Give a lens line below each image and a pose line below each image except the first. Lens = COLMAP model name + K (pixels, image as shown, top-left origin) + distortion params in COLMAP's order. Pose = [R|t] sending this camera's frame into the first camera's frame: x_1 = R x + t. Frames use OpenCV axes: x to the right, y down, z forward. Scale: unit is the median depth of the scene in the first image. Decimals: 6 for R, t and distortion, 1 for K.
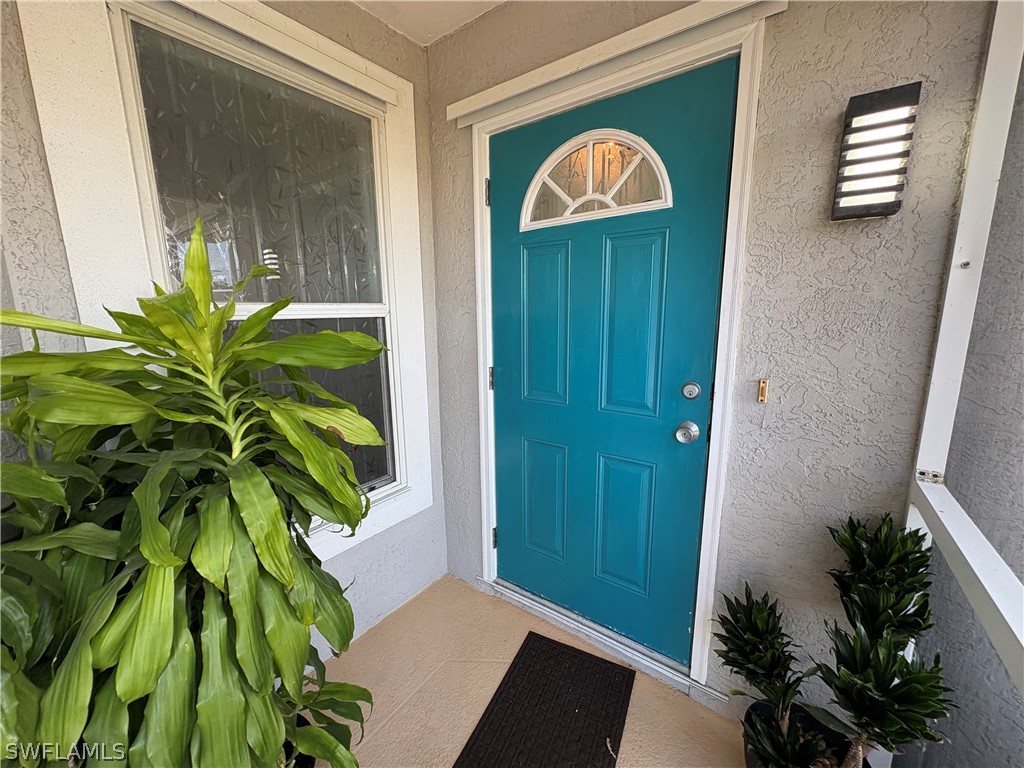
lens RADIAL K [[406.9, 0, 511.3], [0, 406.9, 386.5], [0, 0, 1]] dist [0.000143, 0.000195]
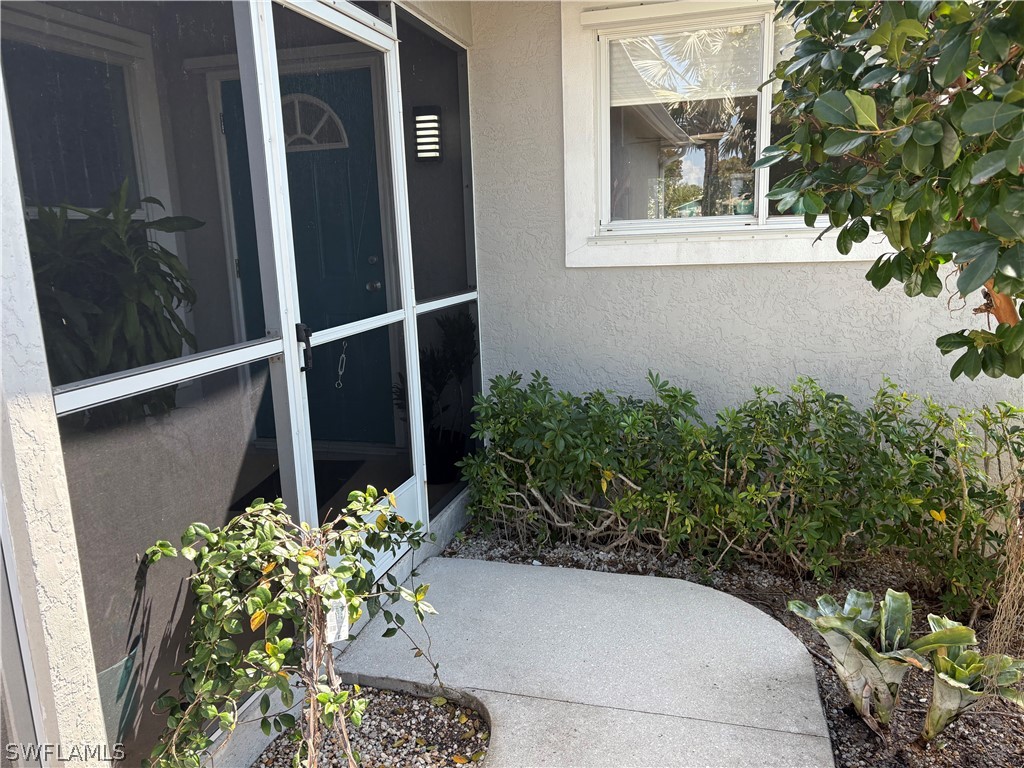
lens RADIAL K [[777.6, 0, 515.0], [0, 777.6, 389.0], [0, 0, 1]] dist [0.056665, -0.063334]
pose [[0.937653, -0.089067, 0.335966, -0.121558], [0.085102, 0.996019, 0.026538, 0.472696], [-0.336992, 0.003708, 0.941500, -2.055989]]
